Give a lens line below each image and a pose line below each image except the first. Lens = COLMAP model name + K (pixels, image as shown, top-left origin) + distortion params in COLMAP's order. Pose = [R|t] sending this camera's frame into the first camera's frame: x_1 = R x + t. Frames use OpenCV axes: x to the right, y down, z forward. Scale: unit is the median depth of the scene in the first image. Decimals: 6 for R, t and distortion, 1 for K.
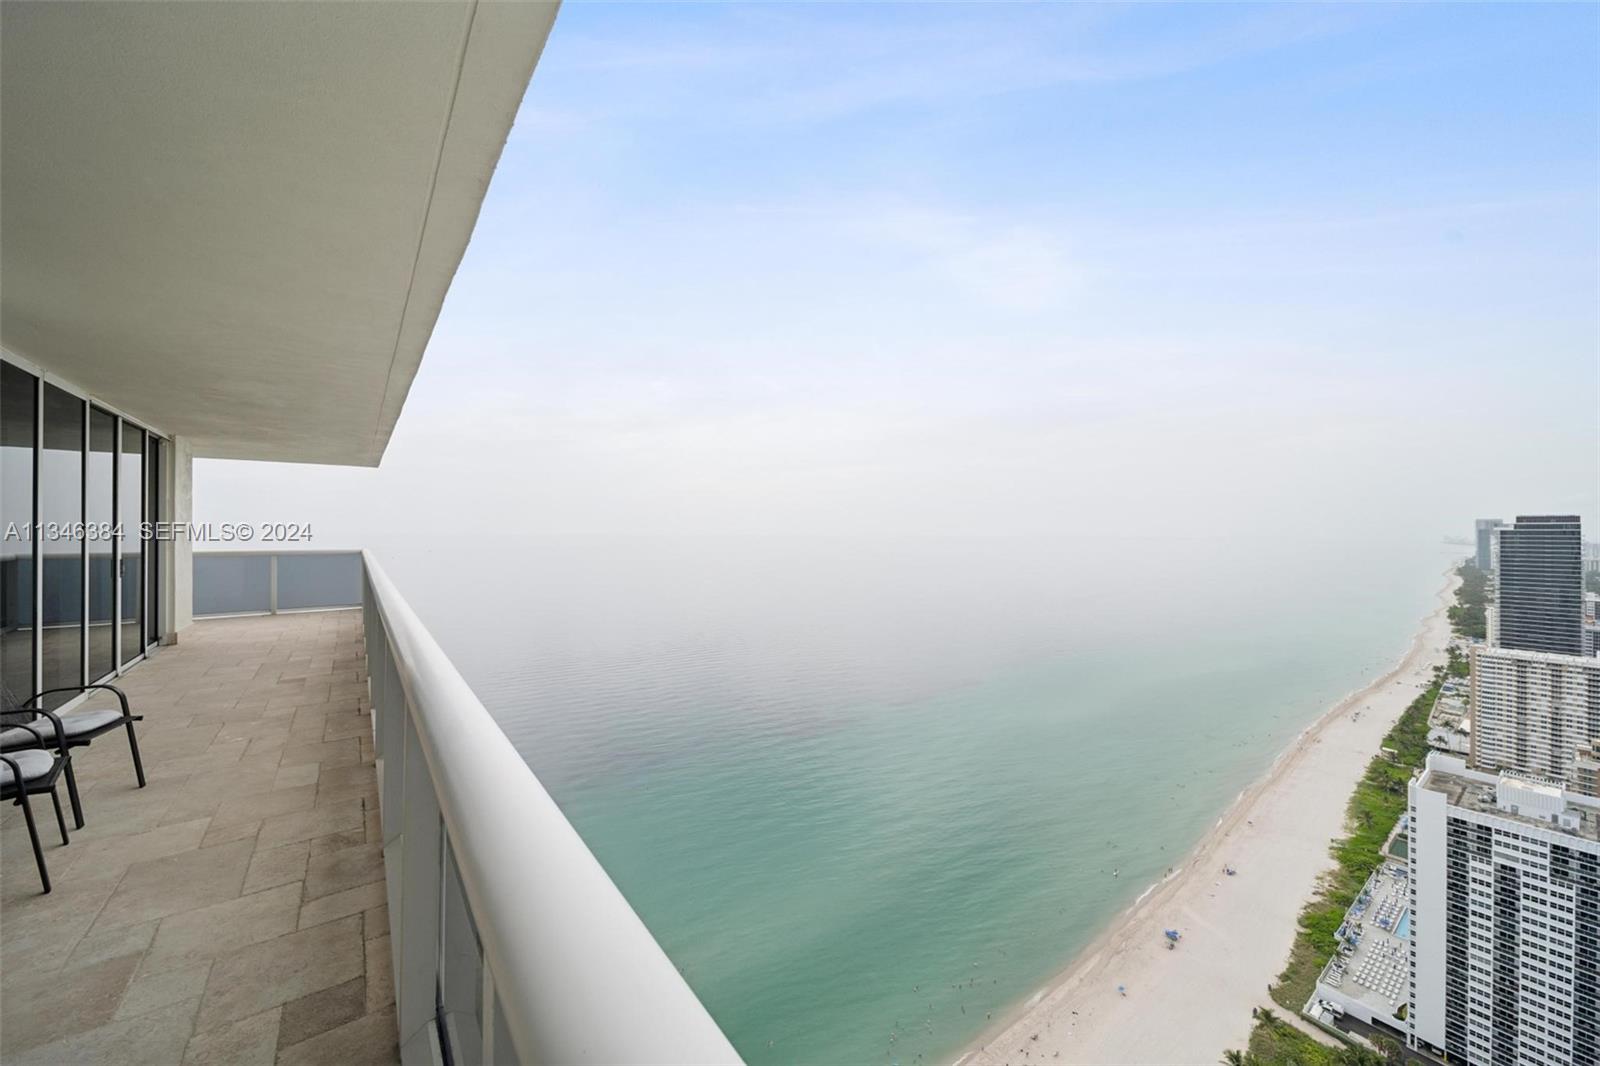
lens RADIAL K [[572.2, 0, 800.0], [0, 572.2, 533.0], [0, 0, 1]] dist [0.000531, -0.001641]
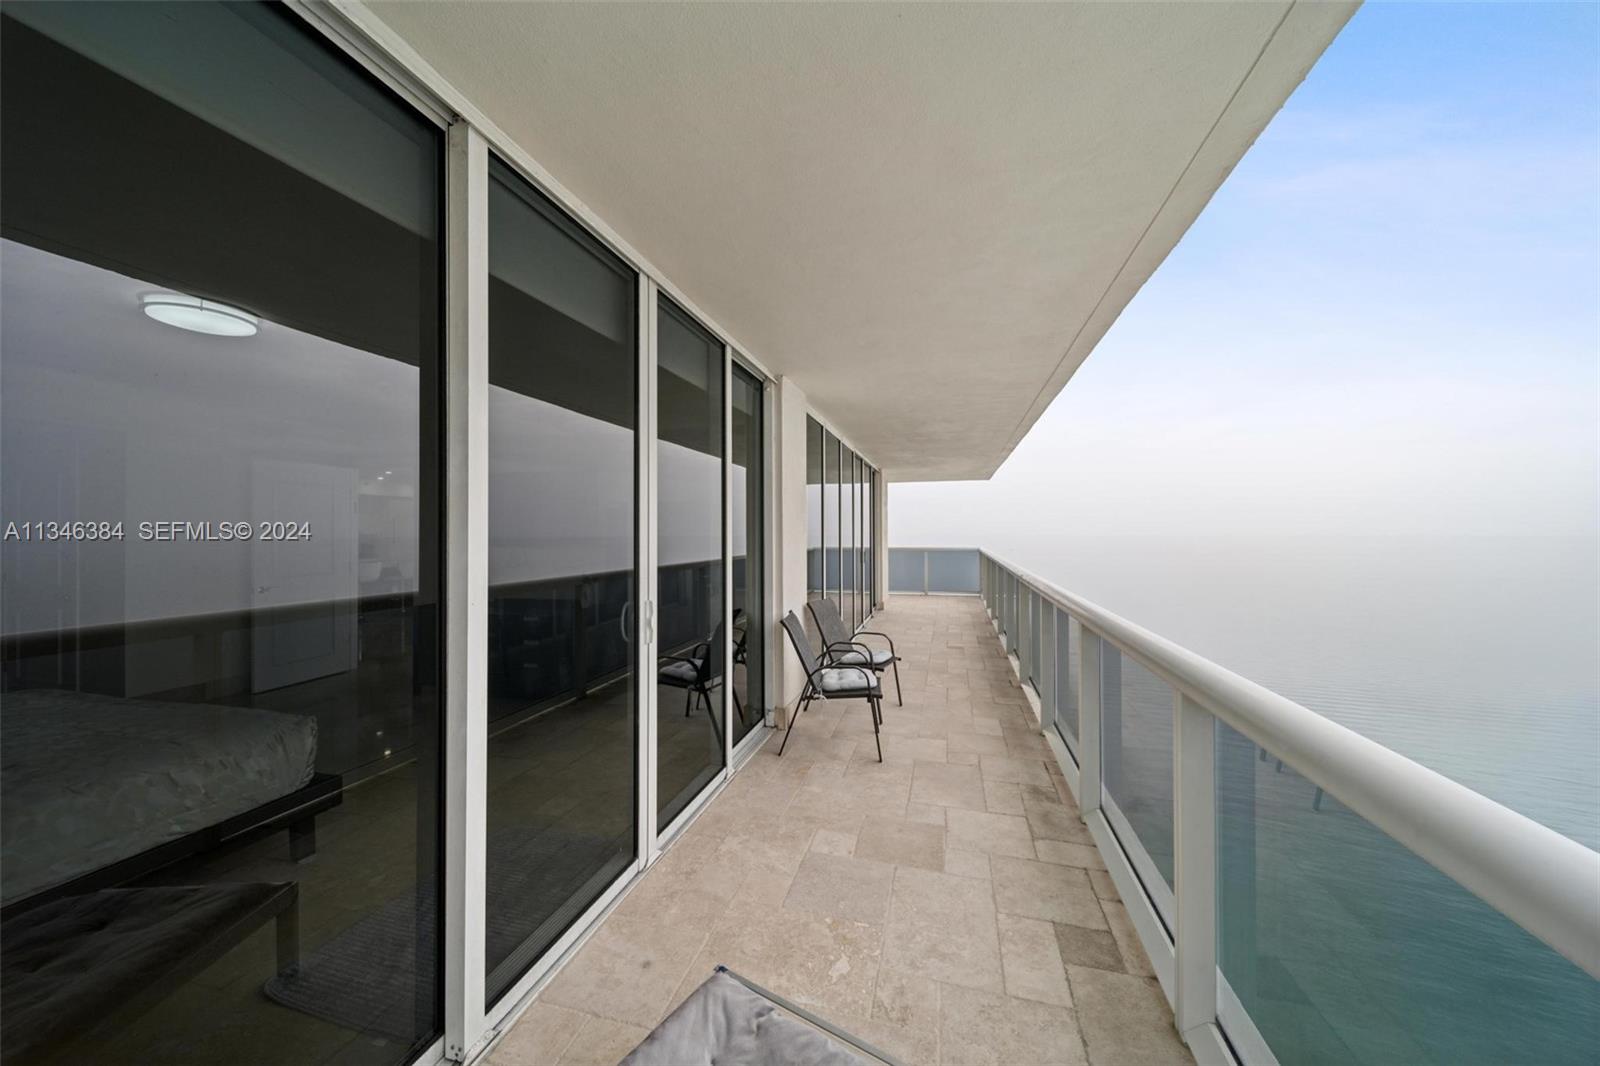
lens RADIAL K [[554.0, 0, 800.0], [0, 554.0, 533.0], [0, 0, 1]] dist [0.001026, 0.000004]
pose [[0.616865, -0.001545, -0.787068, -0.185038], [-0.001000, 0.999996, -0.002746, 0.001752], [0.787068, 0.002481, 0.616861, -0.091124]]
